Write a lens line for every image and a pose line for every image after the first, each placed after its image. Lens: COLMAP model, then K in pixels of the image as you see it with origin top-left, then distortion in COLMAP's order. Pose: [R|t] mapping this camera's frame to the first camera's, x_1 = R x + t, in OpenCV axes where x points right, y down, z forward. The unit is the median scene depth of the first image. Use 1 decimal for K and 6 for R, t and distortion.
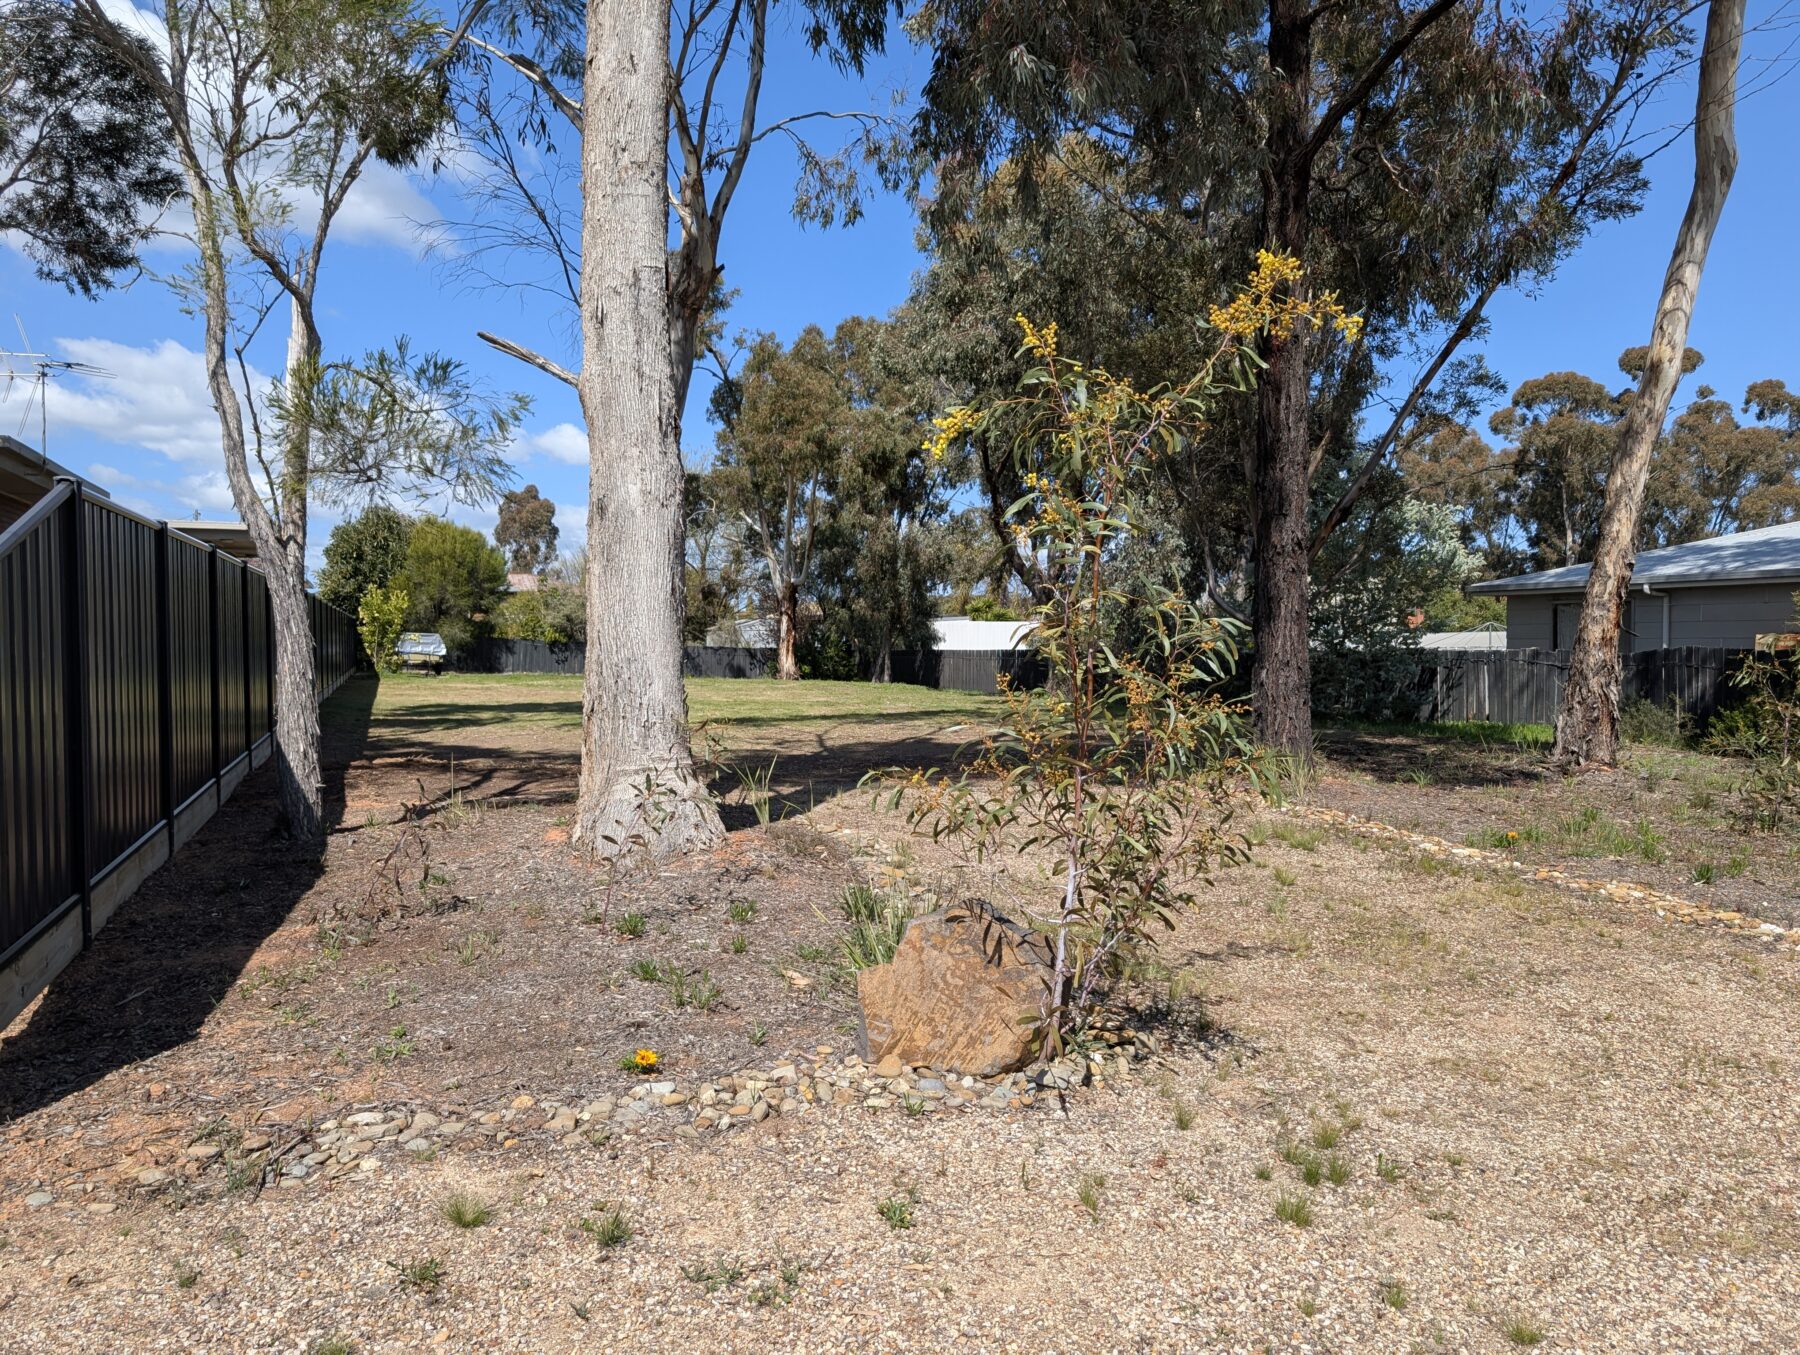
lens RADIAL K [[1246.0, 0, 917.1], [0, 1246.0, 676.0], [0, 0, 1]] dist [0.040023, -0.040925]
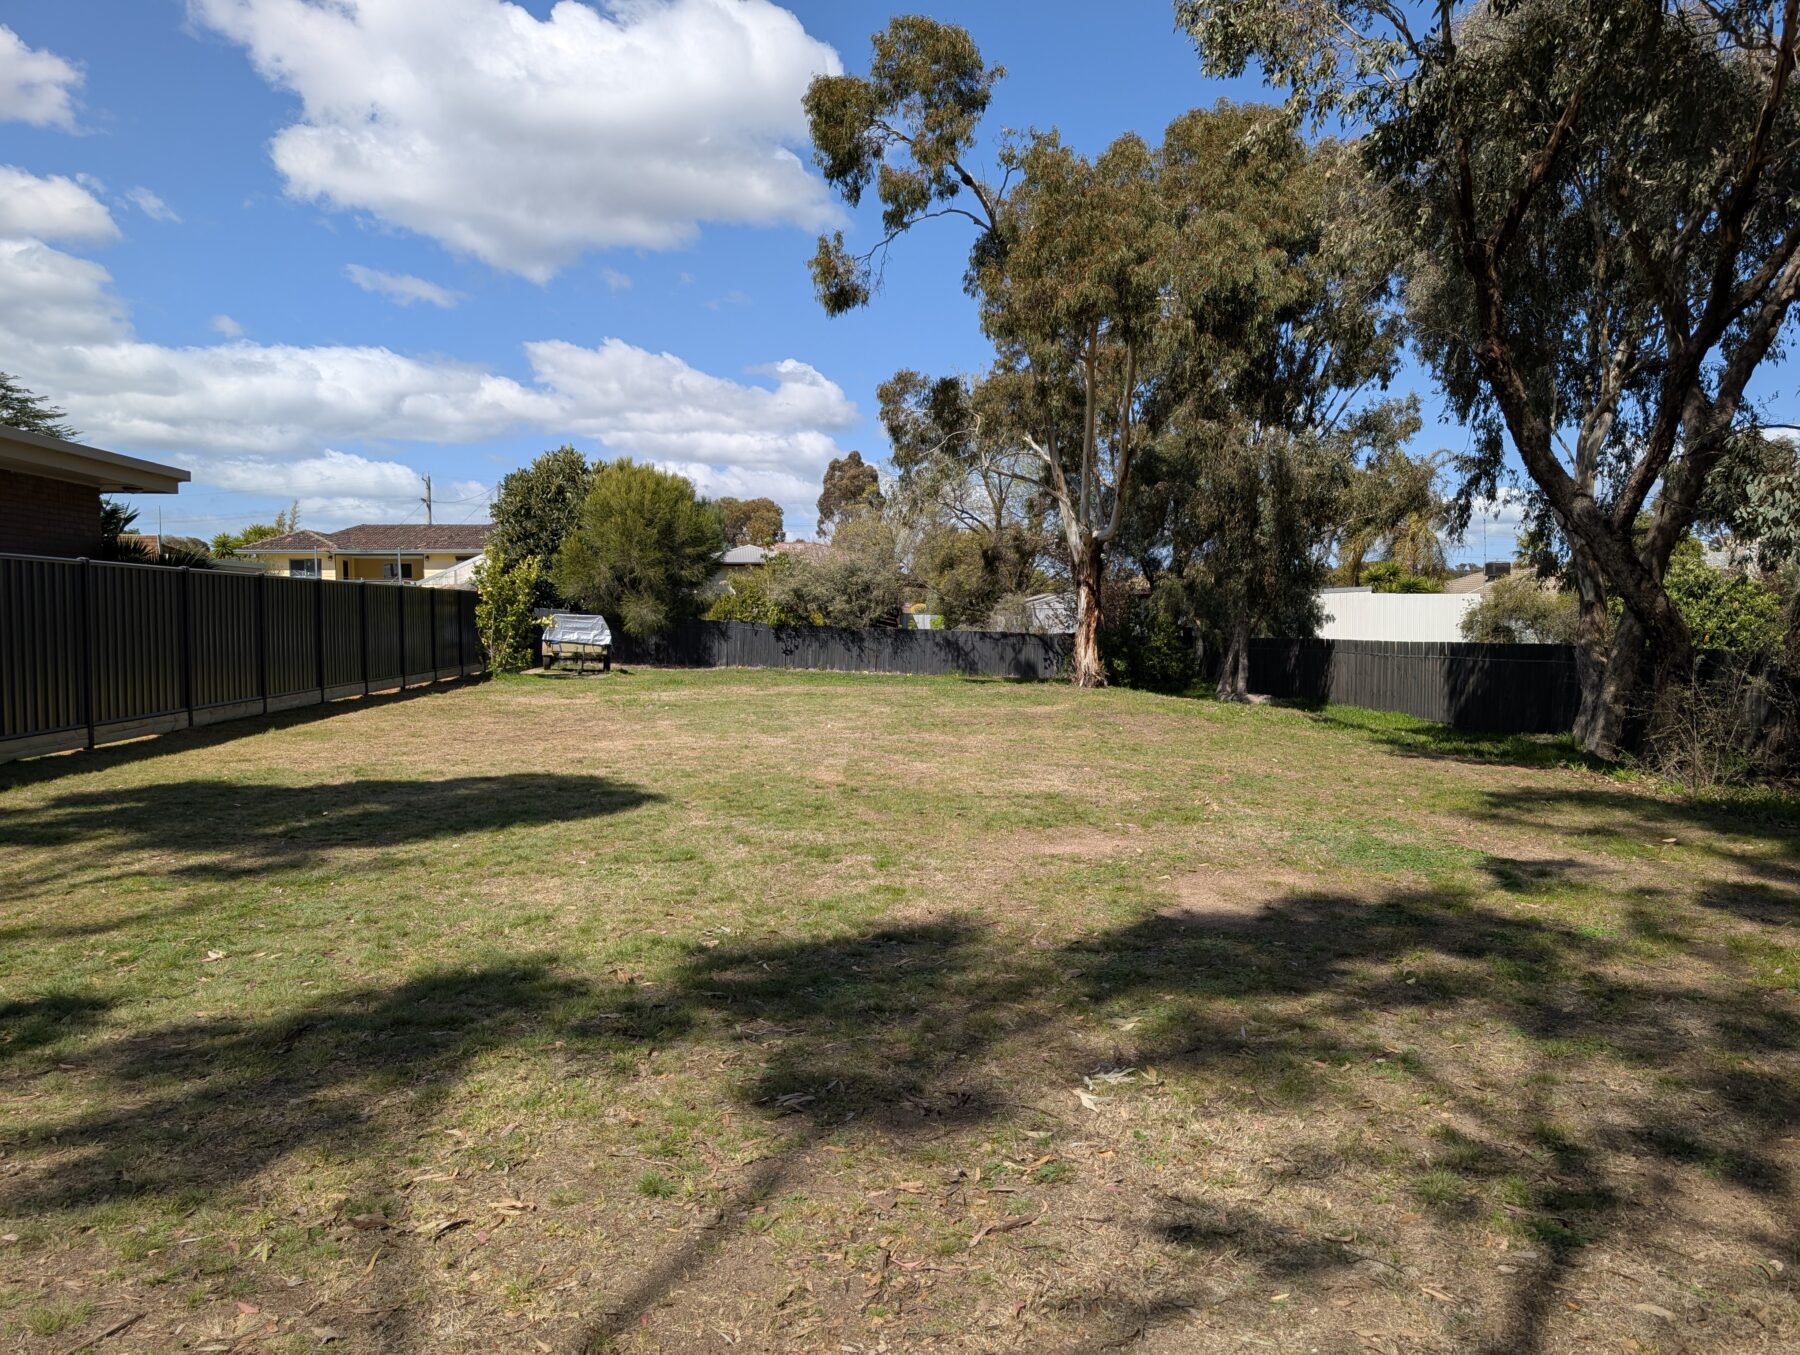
lens RADIAL K [[1255.9, 0, 900.8], [0, 1255.9, 657.2], [0, 0, 1]] dist [0.037302, -0.052891]
pose [[0.956108, 0.009007, -0.292877, -0.002403], [-0.007828, 0.999956, 0.005199, -0.014036], [0.292911, -0.002679, 0.956136, 0.338790]]
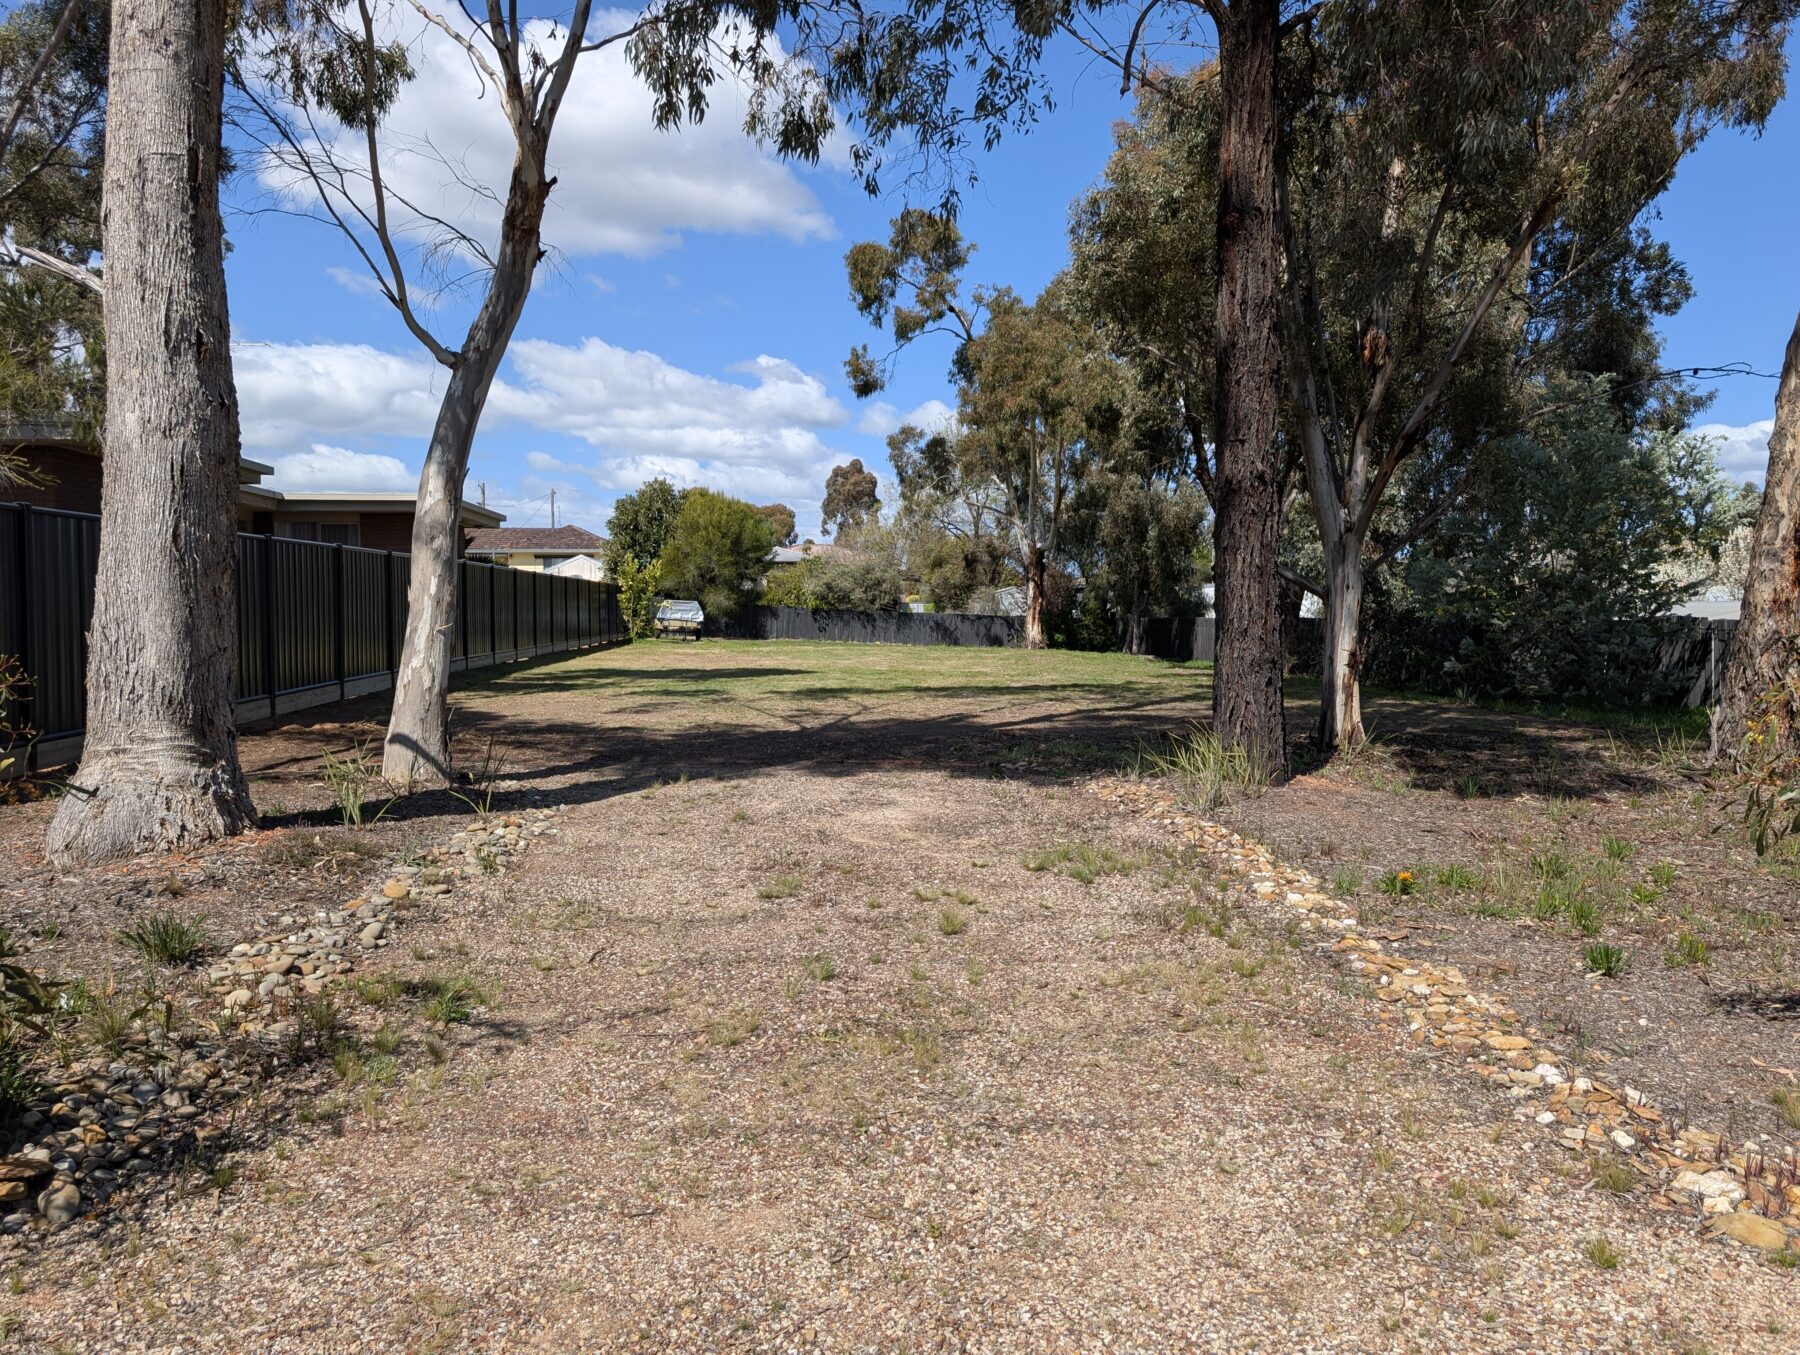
lens RADIAL K [[1246.0, 0, 917.1], [0, 1246.0, 676.0], [0, 0, 1]] dist [0.040023, -0.040925]
pose [[0.962056, 0.016378, -0.272361, 0.075395], [-0.009644, 0.999614, 0.026046, -0.000266], [0.272682, -0.022431, 0.961843, 0.046528]]
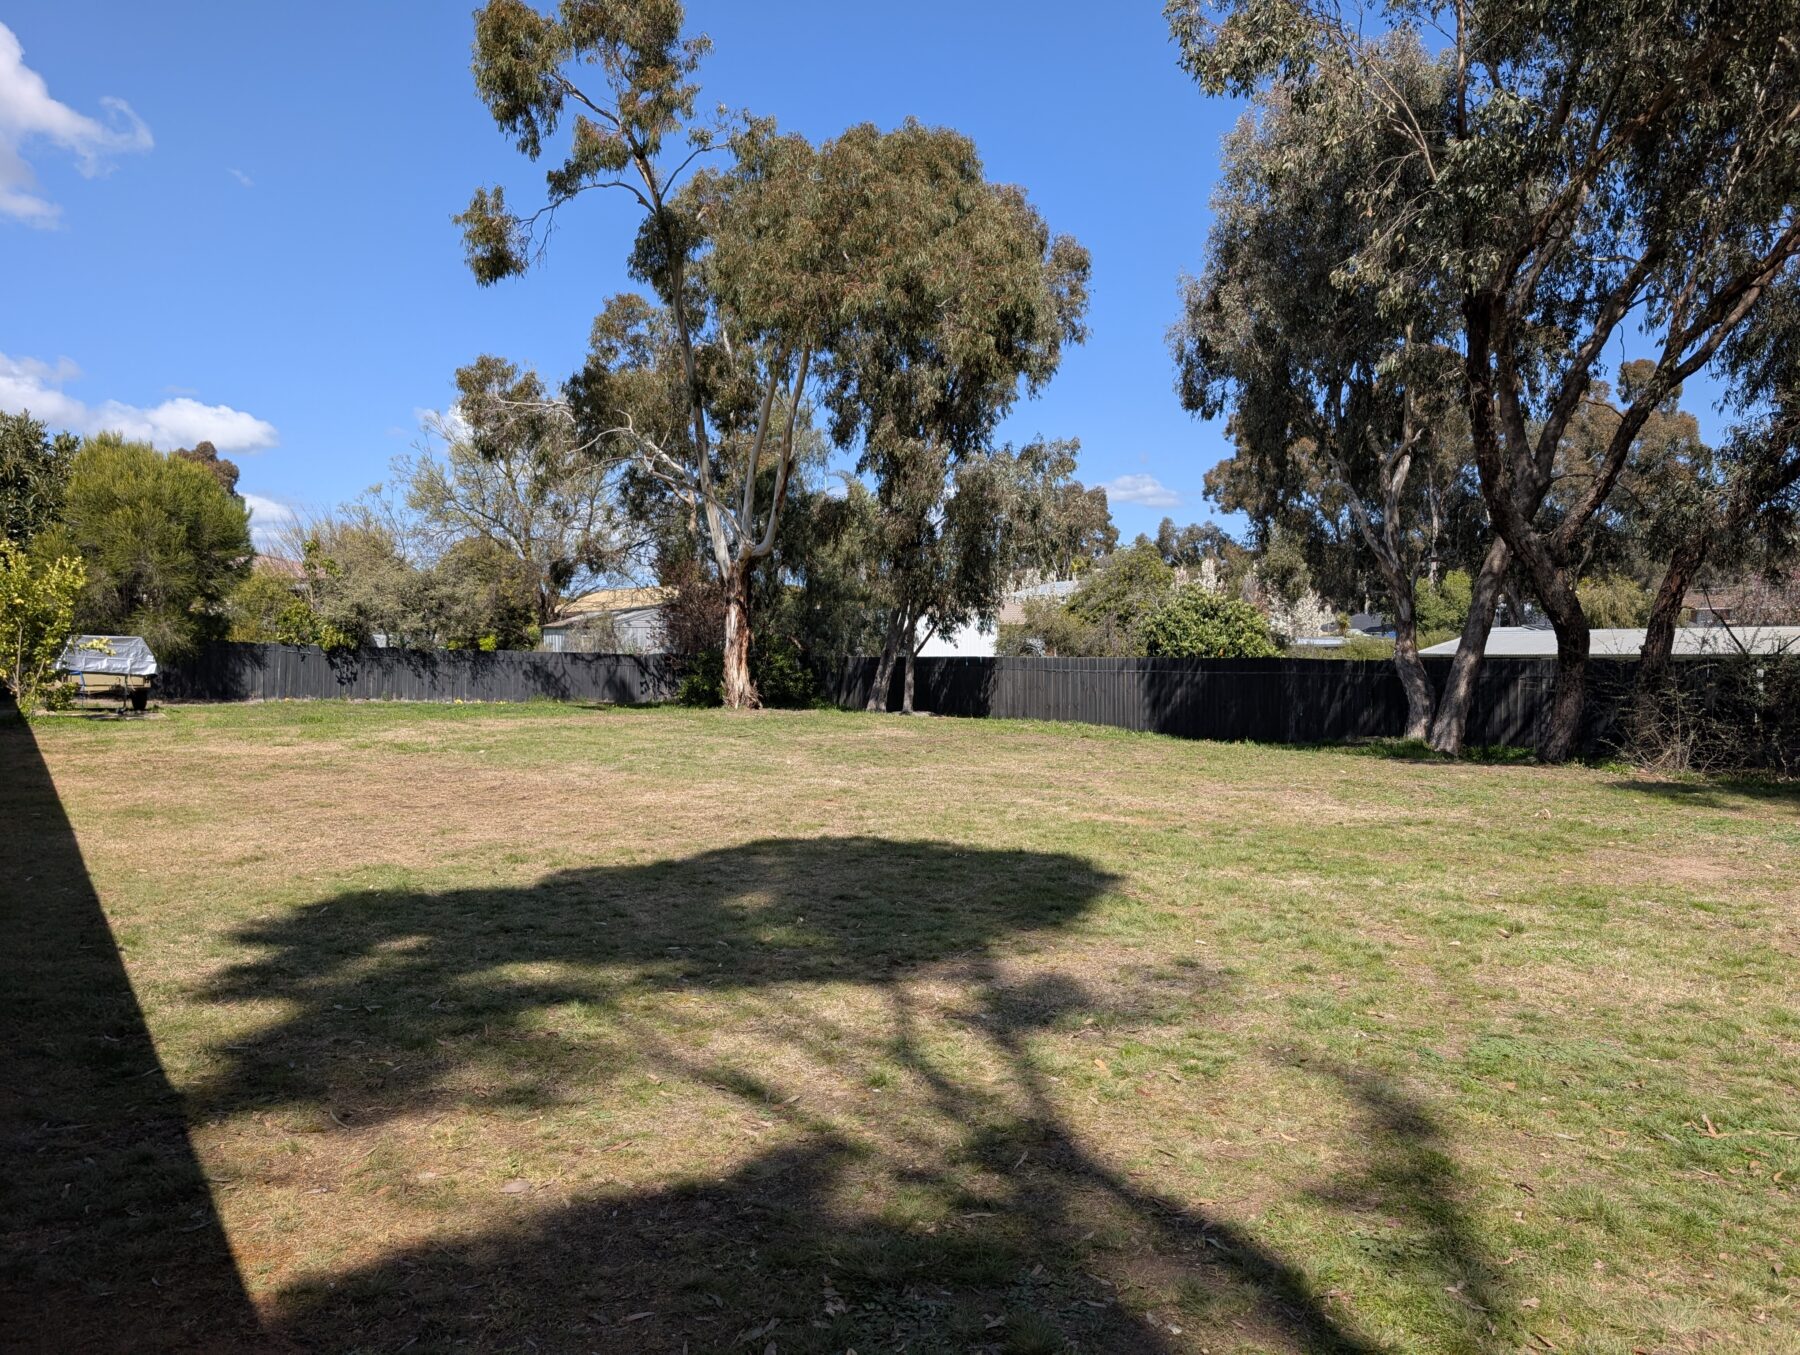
lens RADIAL K [[1279.0, 0, 869.0], [0, 1279.0, 684.8], [0, 0, 1]] dist [0.048734, 0.001655]
pose [[0.981856, -0.012058, 0.189242, -0.167407], [0.010086, 0.999884, 0.011383, -0.015008], [-0.189358, -0.009268, 0.981864, 0.358585]]
